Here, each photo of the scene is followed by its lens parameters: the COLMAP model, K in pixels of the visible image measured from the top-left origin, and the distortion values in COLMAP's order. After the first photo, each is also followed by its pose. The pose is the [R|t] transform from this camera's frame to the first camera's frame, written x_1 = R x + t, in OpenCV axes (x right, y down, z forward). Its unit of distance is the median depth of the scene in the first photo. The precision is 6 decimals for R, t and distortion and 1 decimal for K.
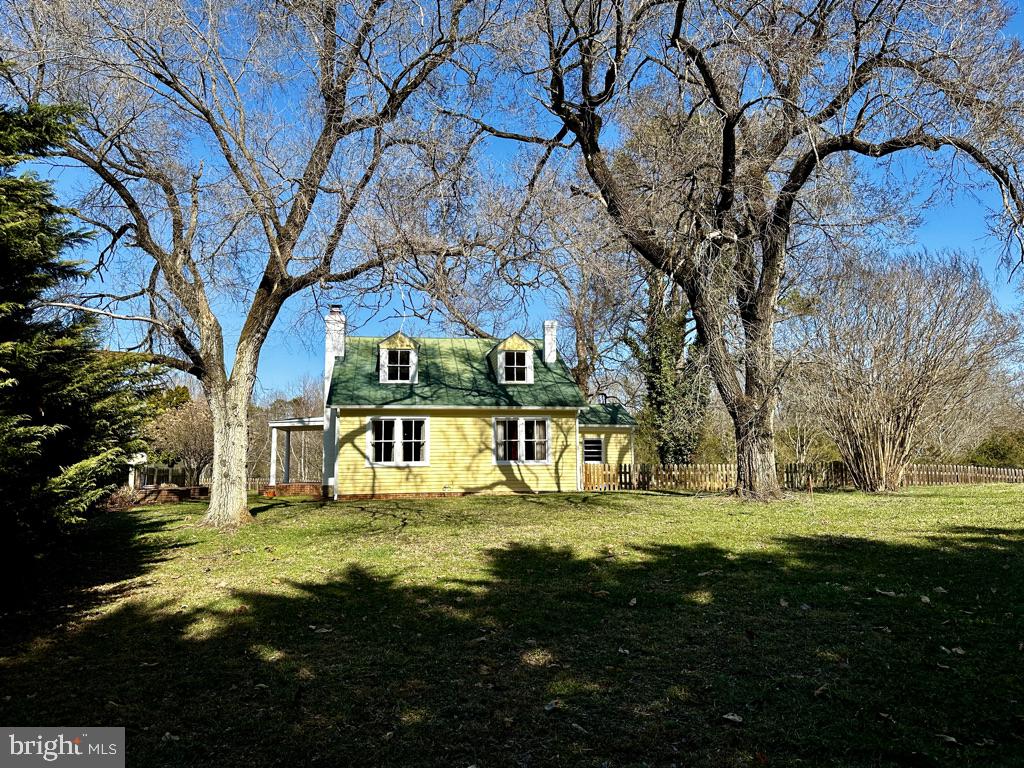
lens RADIAL K [[726.3, 0, 516.3], [0, 726.3, 384.0], [0, 0, 1]] dist [0.046175, -0.054331]
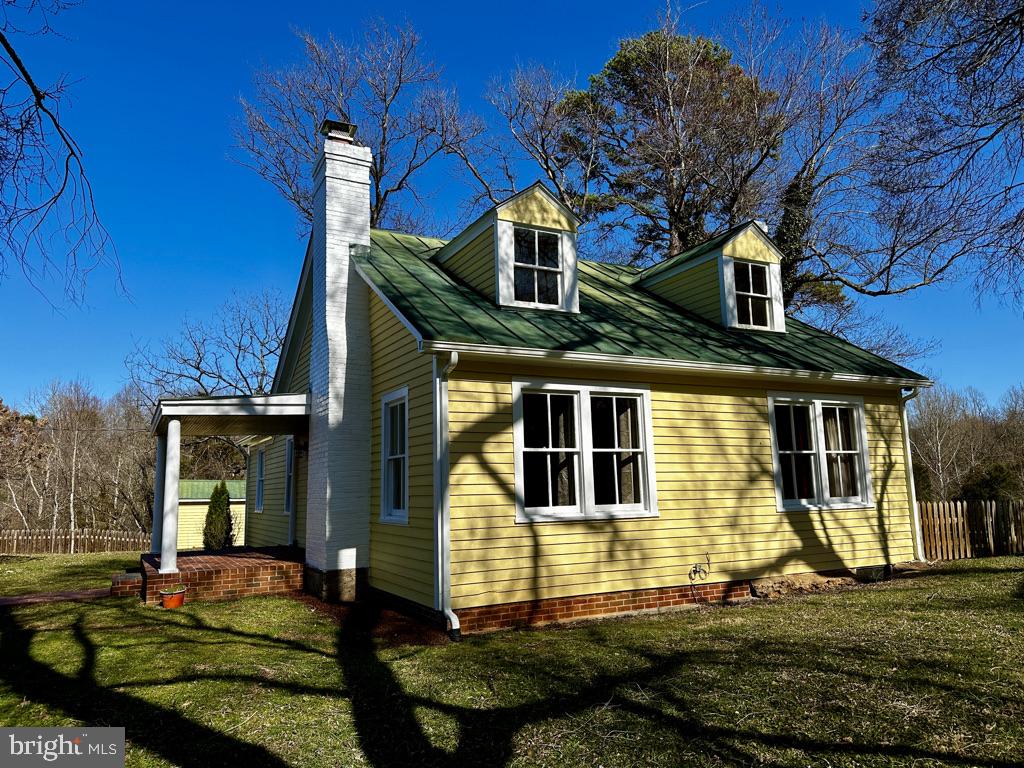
lens RADIAL K [[726.3, 0, 505.4], [0, 726.3, 381.8], [0, 0, 1]] dist [0.046175, -0.054331]
pose [[0.956176, 0.032968, 0.290929, -0.306943], [-0.021233, 0.998832, -0.043402, 0.059270], [-0.292020, 0.035323, 0.955760, 0.644499]]
